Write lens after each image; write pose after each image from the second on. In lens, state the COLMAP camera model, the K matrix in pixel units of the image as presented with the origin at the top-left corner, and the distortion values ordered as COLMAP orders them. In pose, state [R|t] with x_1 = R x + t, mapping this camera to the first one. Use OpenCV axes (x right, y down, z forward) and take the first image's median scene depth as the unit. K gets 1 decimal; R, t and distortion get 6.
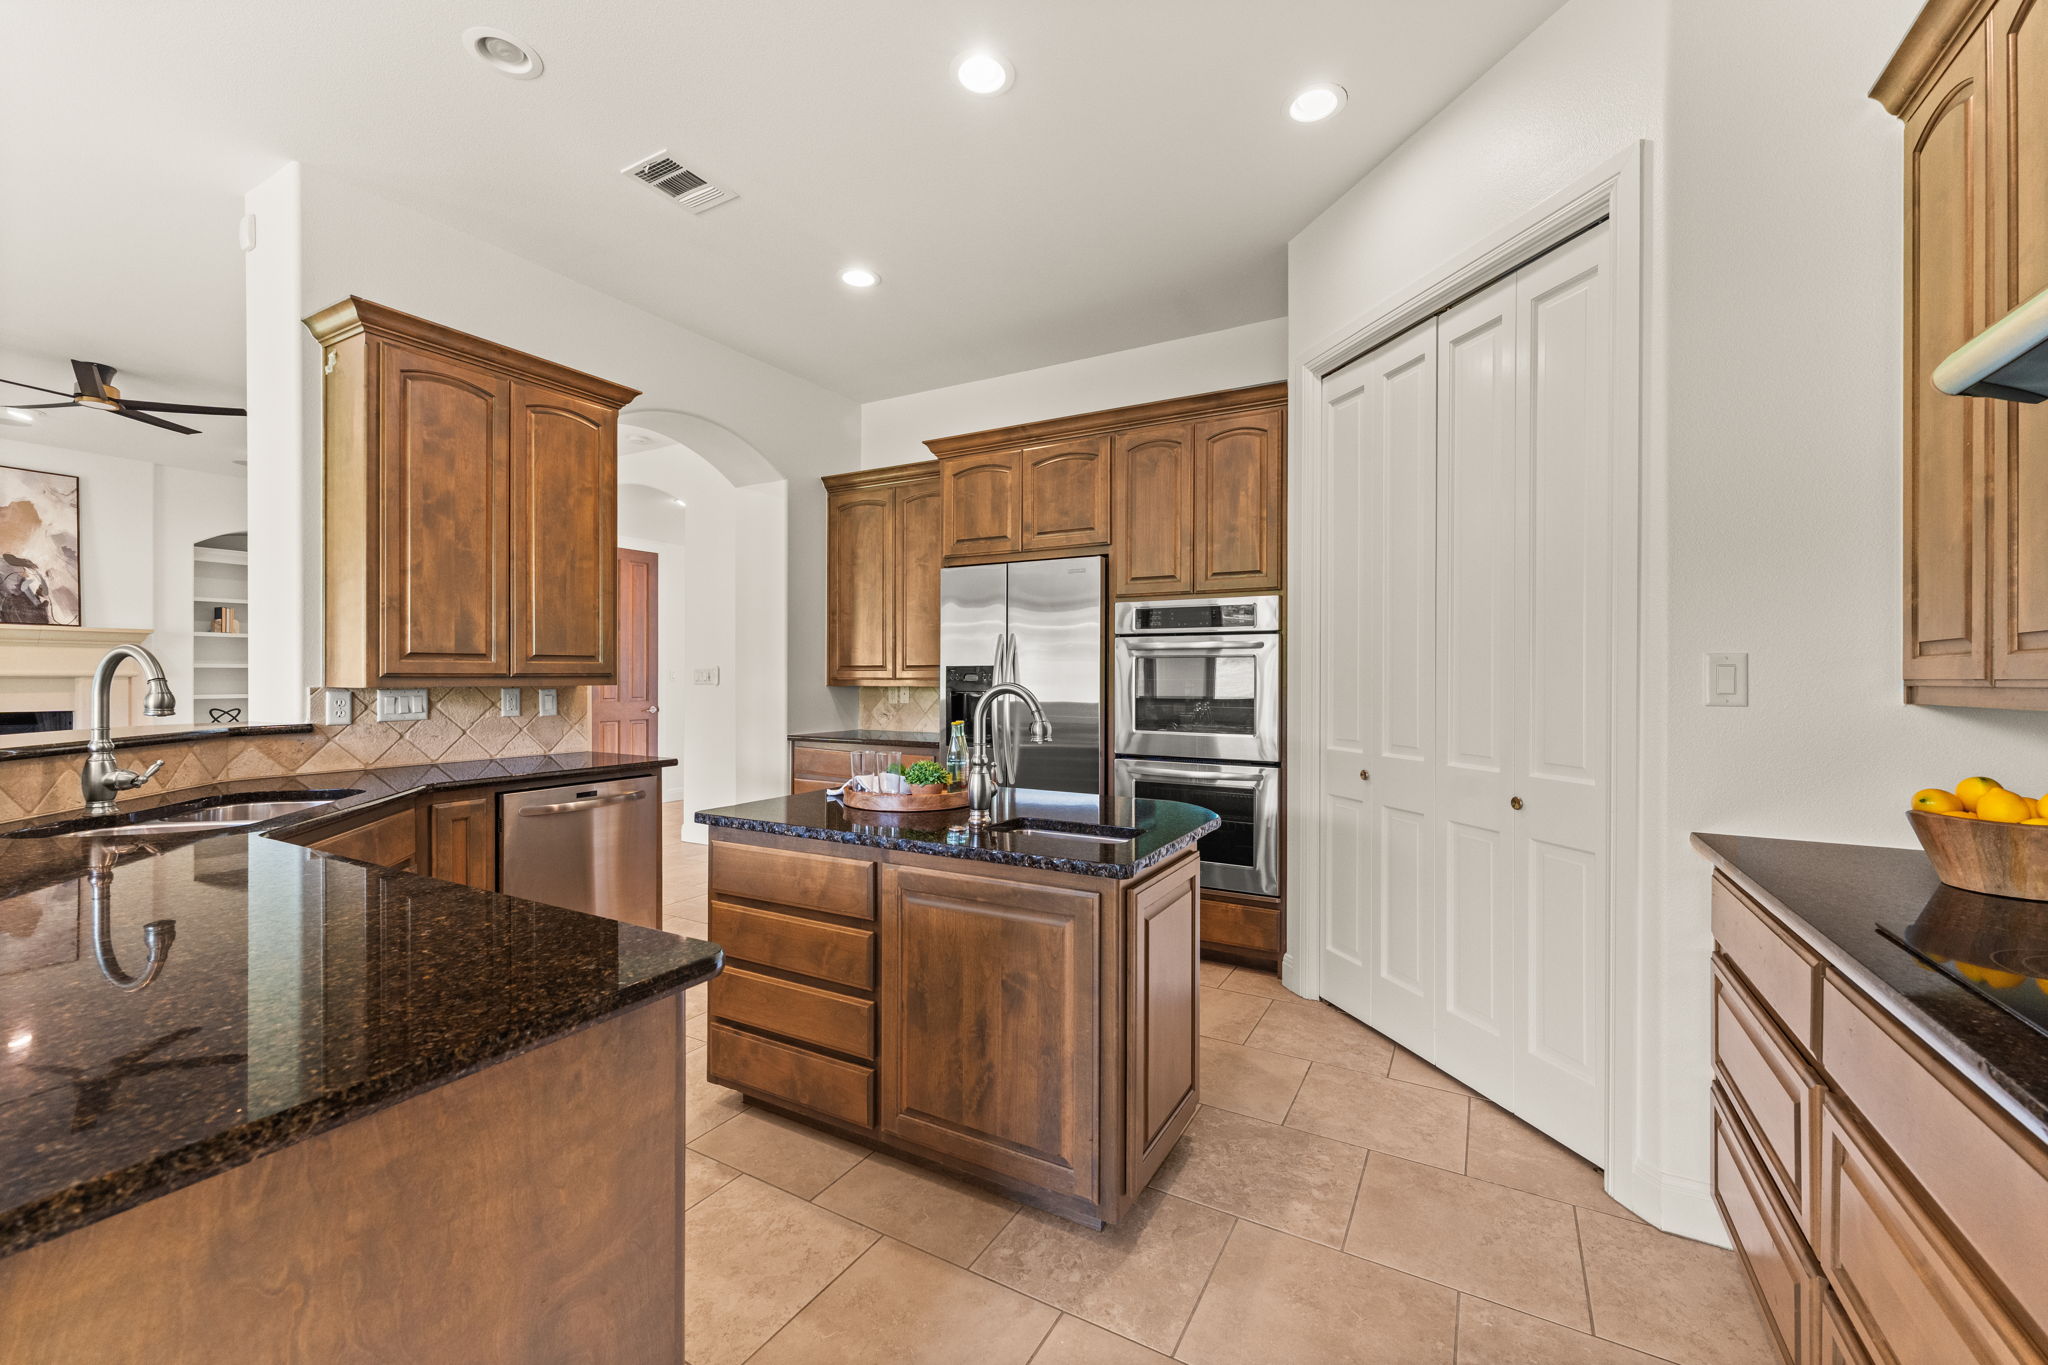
lens RADIAL K [[824.7, 0, 1026.0], [0, 824.7, 678.2], [0, 0, 1]] dist [0.001895, 0.000245]
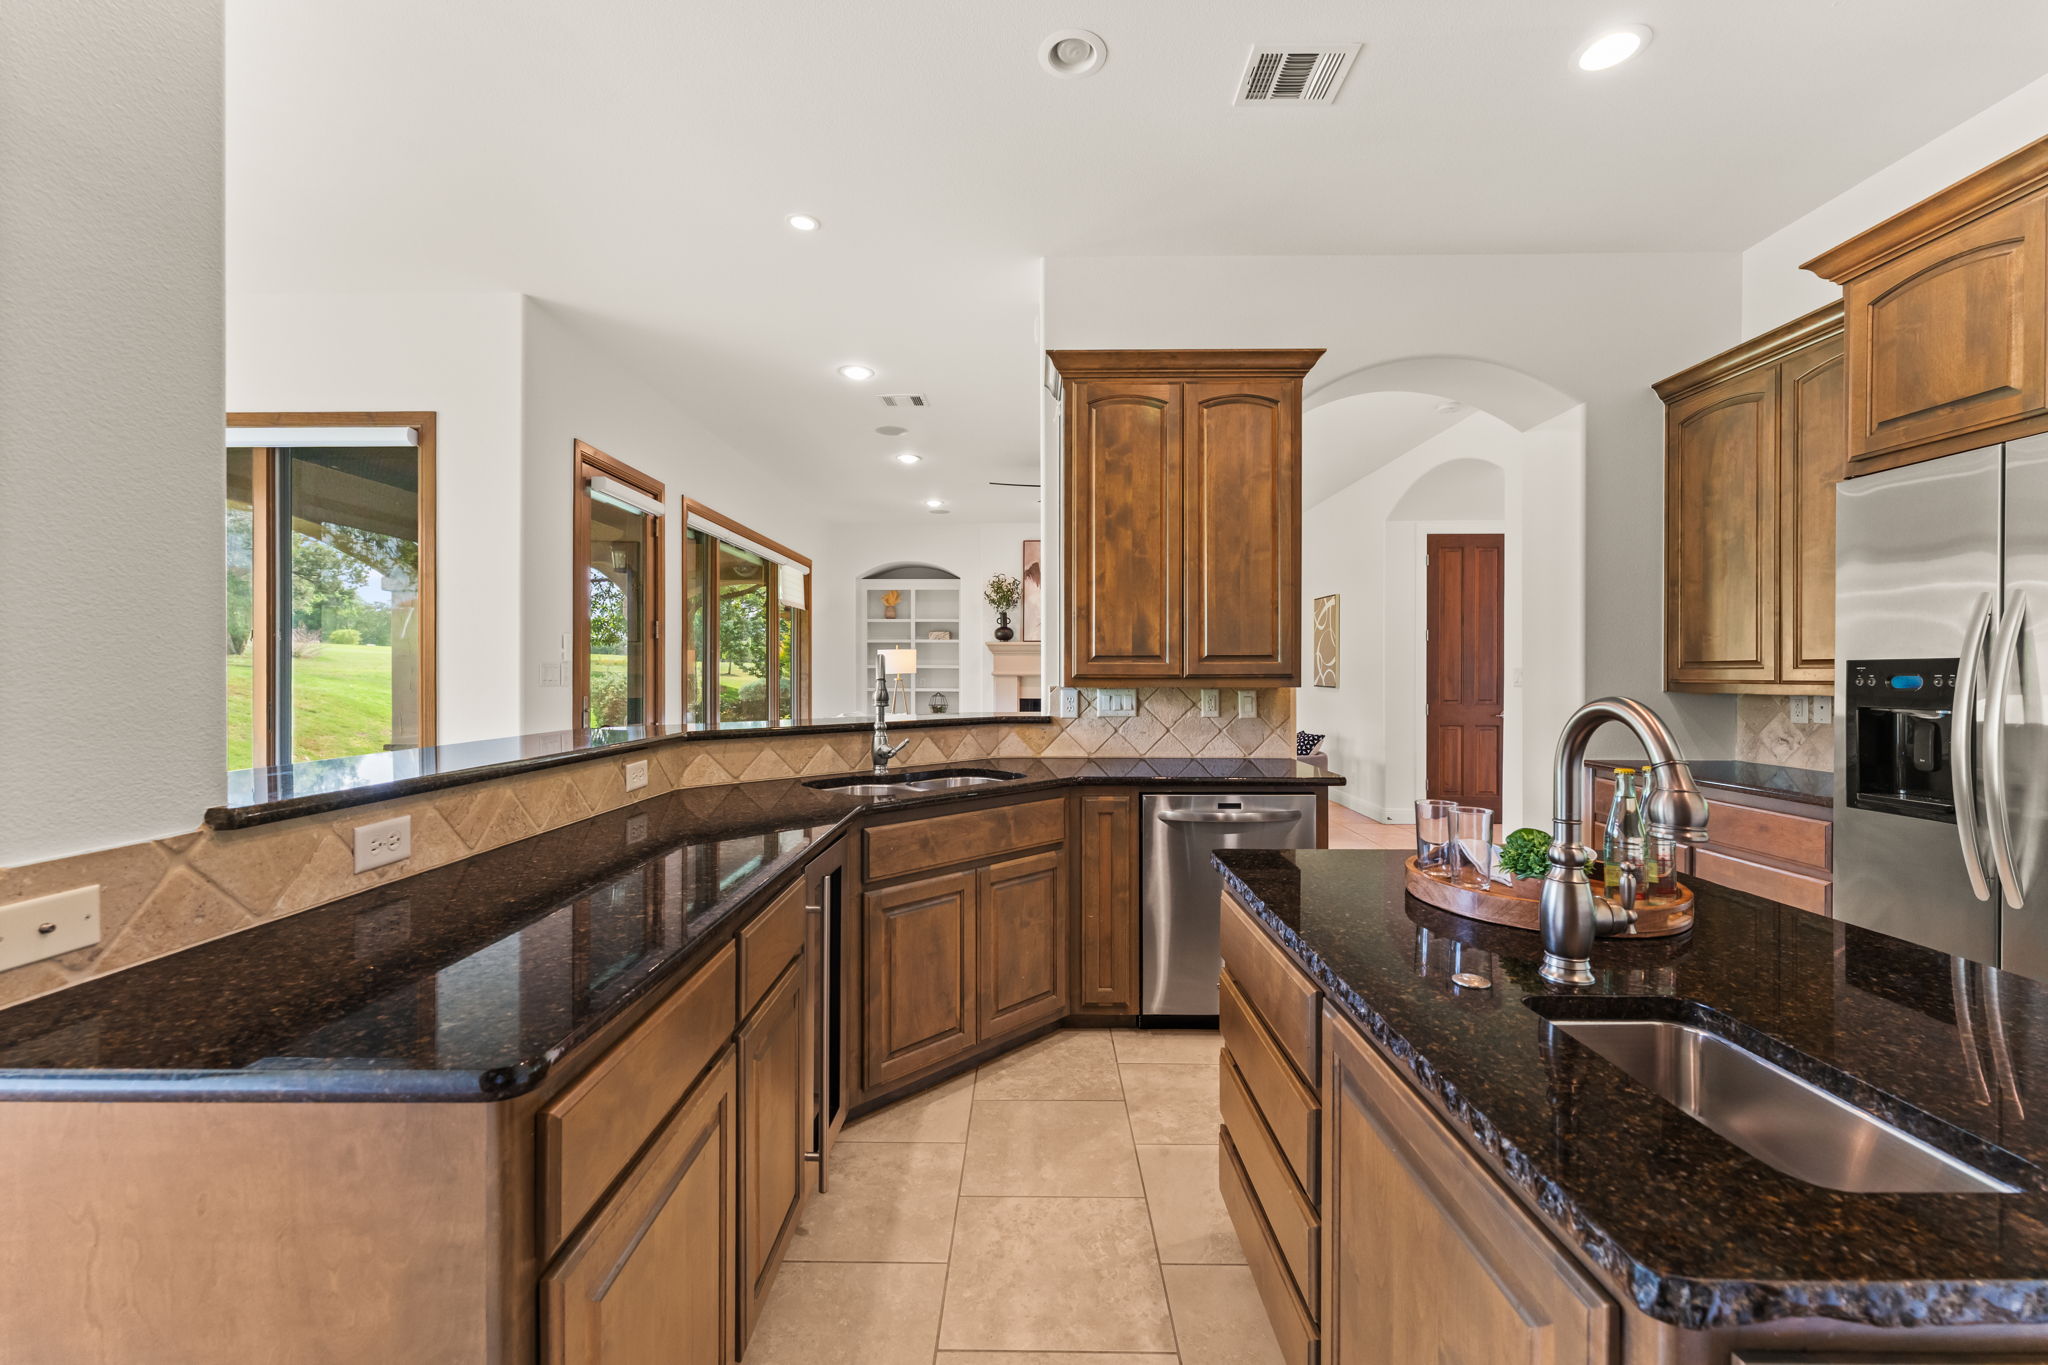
lens RADIAL K [[824.7, 0, 1020.9], [0, 824.7, 674.1], [0, 0, 1]] dist [0.001895, 0.000245]
pose [[0.480201, 0.000173, -0.877158, 0.155563], [-0.002899, 0.999995, -0.001390, -0.004255], [0.877154, 0.003210, 0.480199, 0.341038]]
